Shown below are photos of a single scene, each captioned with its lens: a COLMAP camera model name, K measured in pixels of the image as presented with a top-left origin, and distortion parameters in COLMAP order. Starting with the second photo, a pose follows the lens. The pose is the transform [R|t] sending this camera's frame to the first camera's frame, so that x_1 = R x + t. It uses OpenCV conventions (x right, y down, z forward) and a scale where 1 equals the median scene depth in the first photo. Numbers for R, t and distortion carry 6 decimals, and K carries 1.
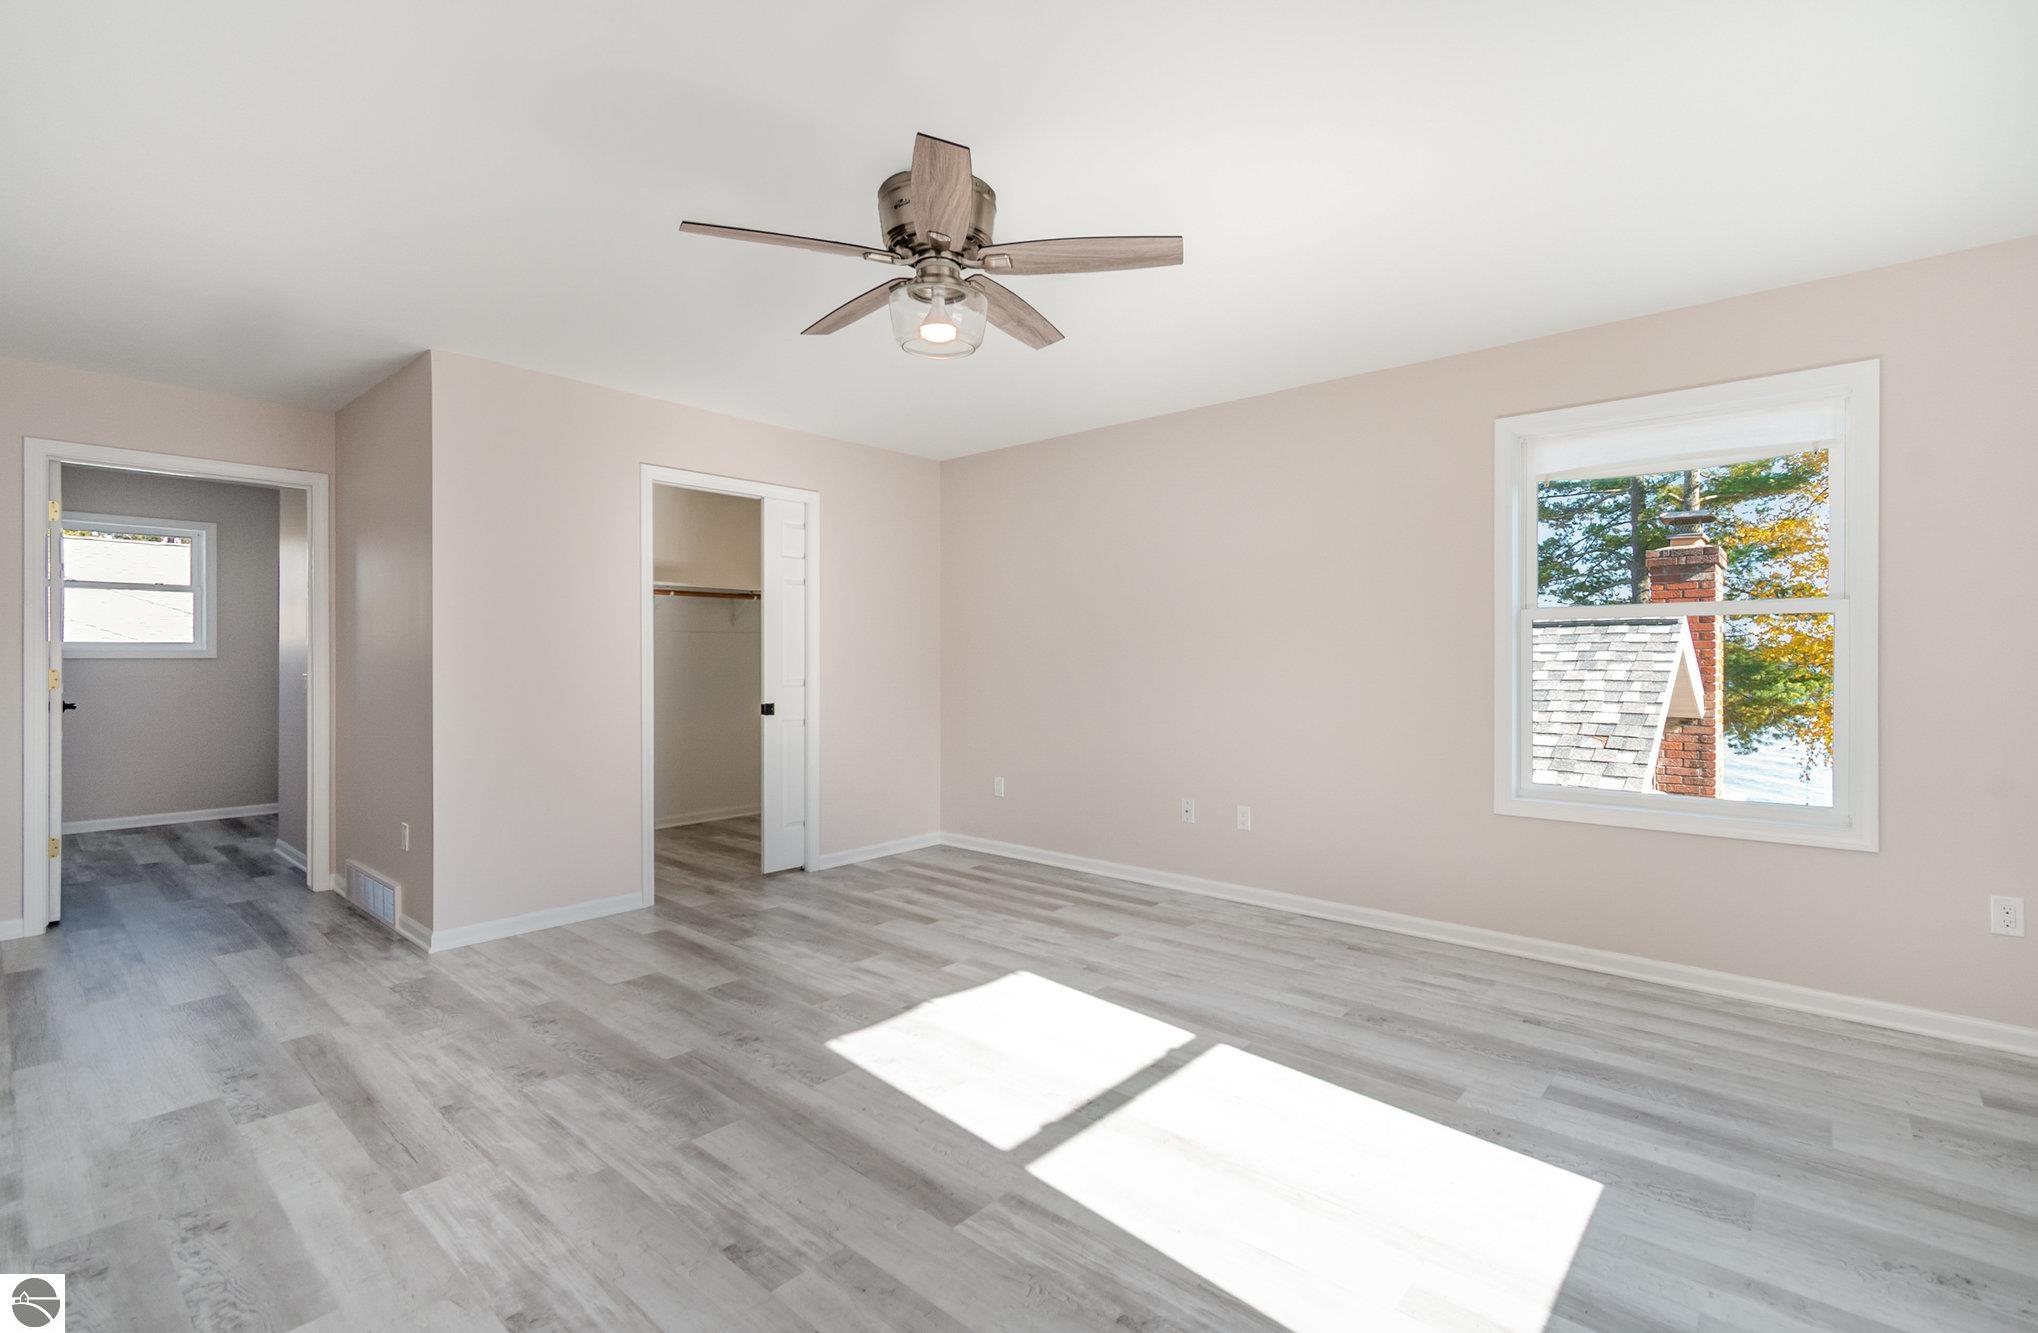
lens RADIAL K [[914.0, 0, 1036.0], [0, 914.0, 665.3], [0, 0, 1]] dist [-0.000346, -0.000355]
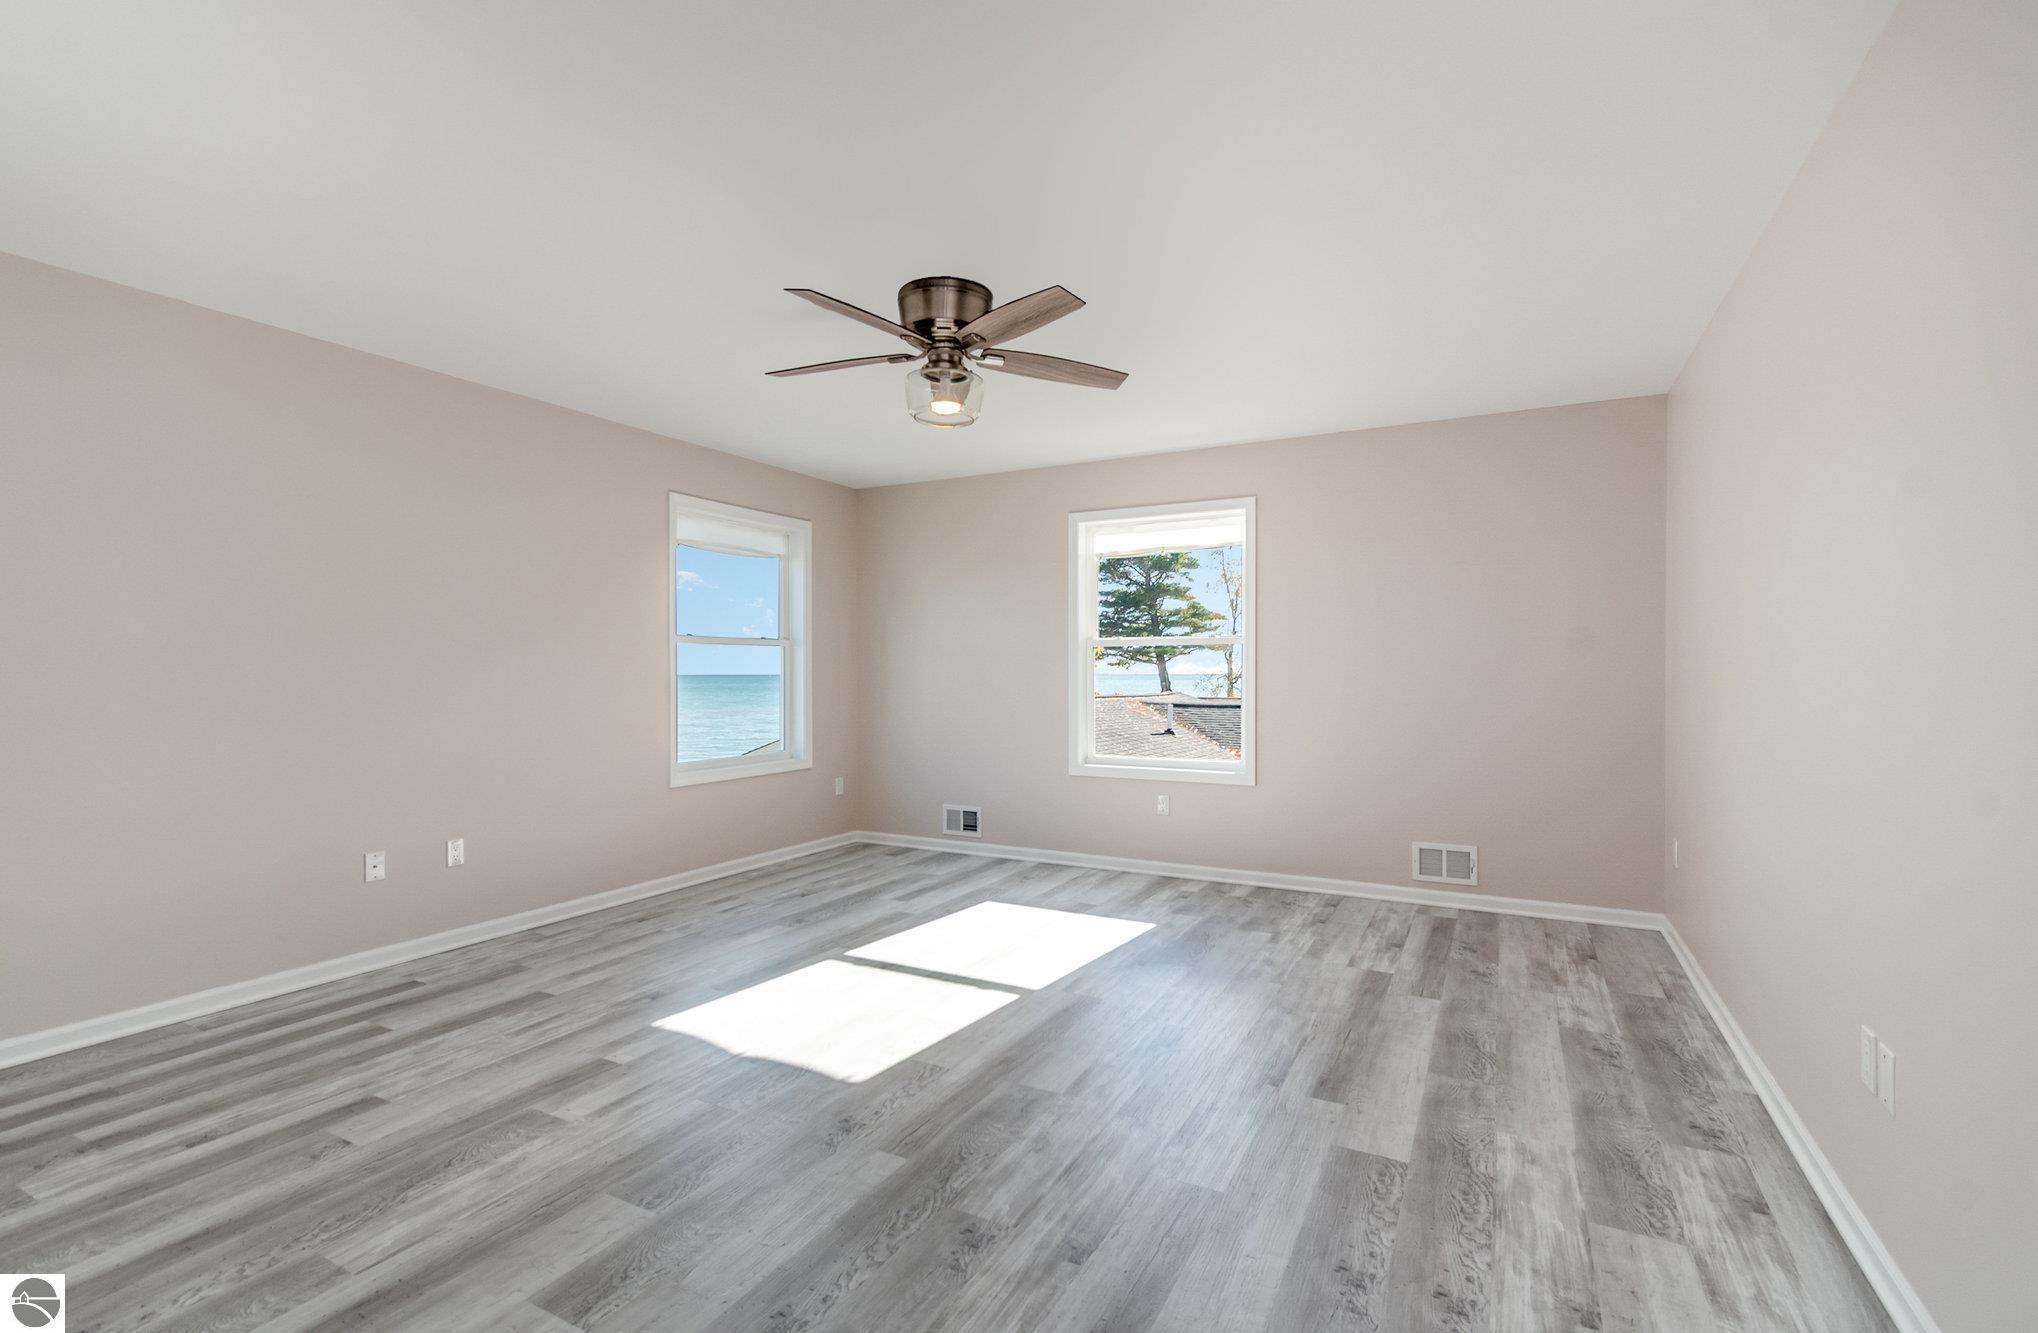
lens RADIAL K [[914.0, 0, 1033.0], [0, 914.0, 665.2], [0, 0, 1]] dist [-0.000346, -0.000355]
pose [[-0.230231, 0.003658, 0.973129, -0.936369], [0.008397, 0.999963, -0.001772, -0.007090], [-0.973100, 0.007763, -0.230253, 0.818983]]
